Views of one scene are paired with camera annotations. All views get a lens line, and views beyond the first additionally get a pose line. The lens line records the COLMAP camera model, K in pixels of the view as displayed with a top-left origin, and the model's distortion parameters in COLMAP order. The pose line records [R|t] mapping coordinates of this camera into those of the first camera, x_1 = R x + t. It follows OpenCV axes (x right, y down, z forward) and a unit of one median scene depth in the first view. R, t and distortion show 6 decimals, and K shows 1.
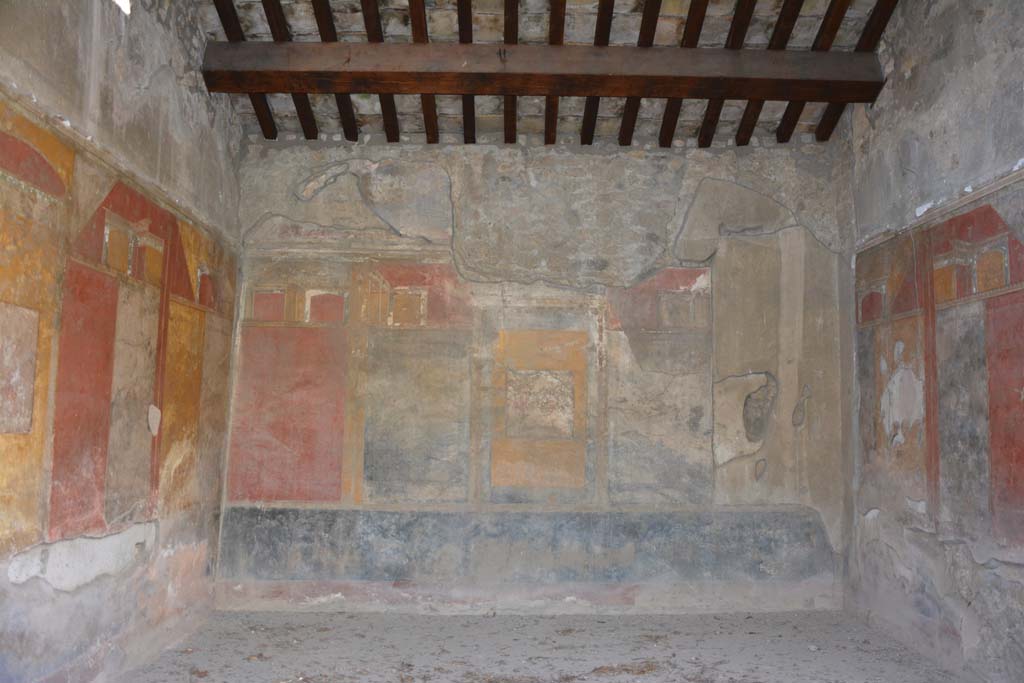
lens RADIAL K [[891.9, 0, 512.0], [0, 891.9, 341.5], [0, 0, 1]] dist [-0.126941, 0.182738]
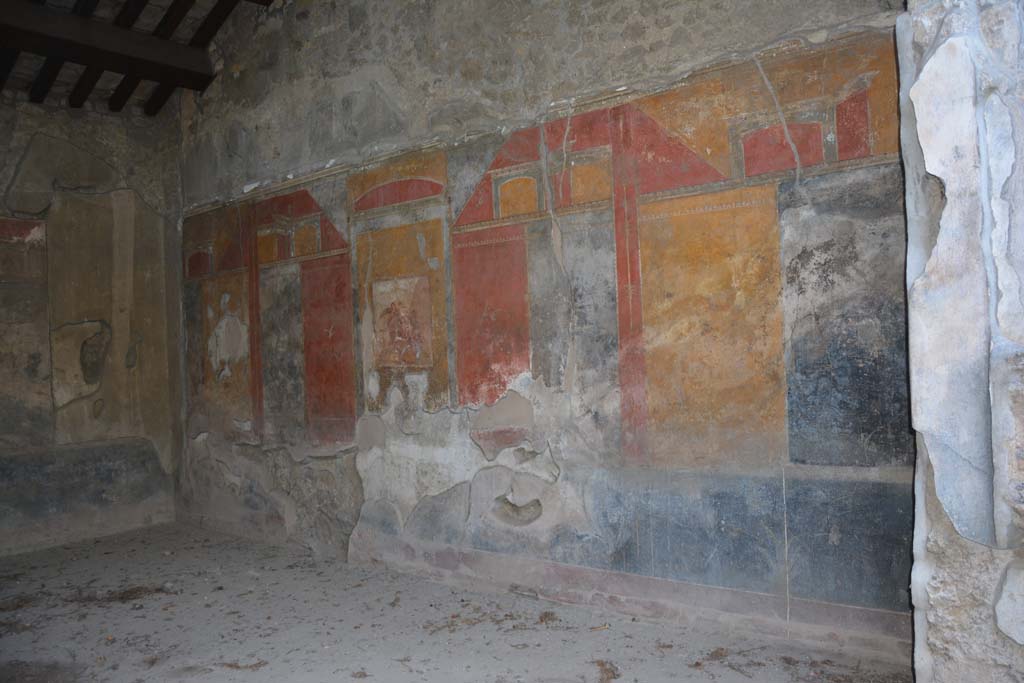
lens RADIAL K [[801.0, 0, 512.0], [0, 801.0, 341.5], [0, 0, 1]] dist [-0.160296, 0.128324]
pose [[0.652231, -0.026447, 0.757559, -0.122689], [-0.017621, 0.998592, 0.050032, 0.004819], [-0.757815, -0.045981, 0.650847, -0.016233]]
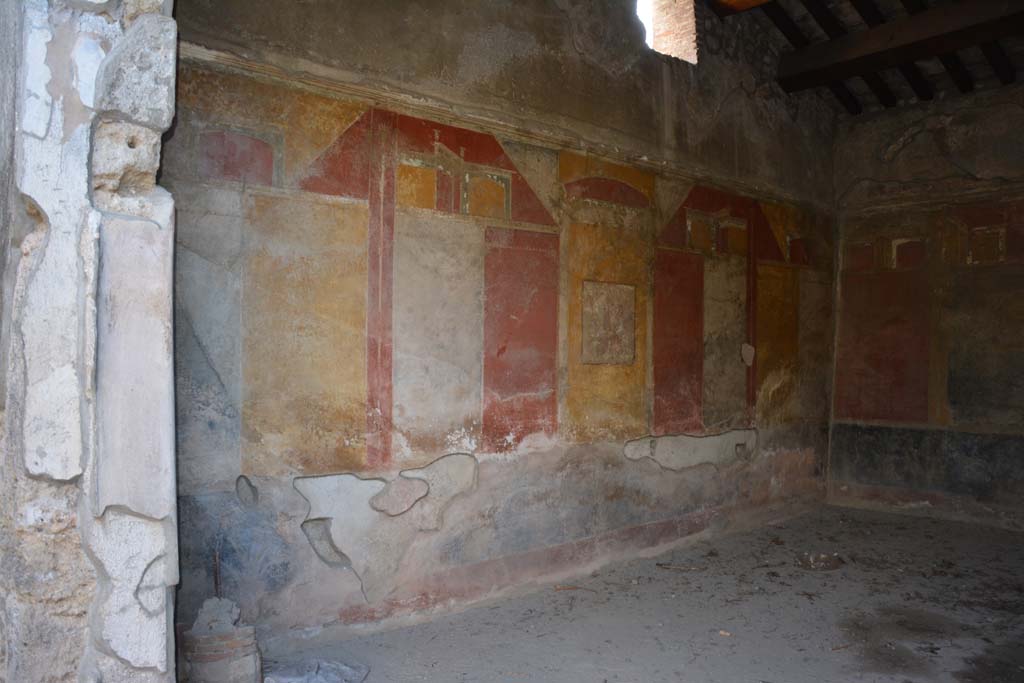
lens RADIAL K [[801.0, 0, 512.0], [0, 801.0, 341.5], [0, 0, 1]] dist [-0.160296, 0.128324]
pose [[0.646891, -0.024119, -0.762201, 0.242669], [0.080334, 0.996094, 0.036661, -0.003477], [0.758339, -0.084946, 0.646301, -0.049449]]
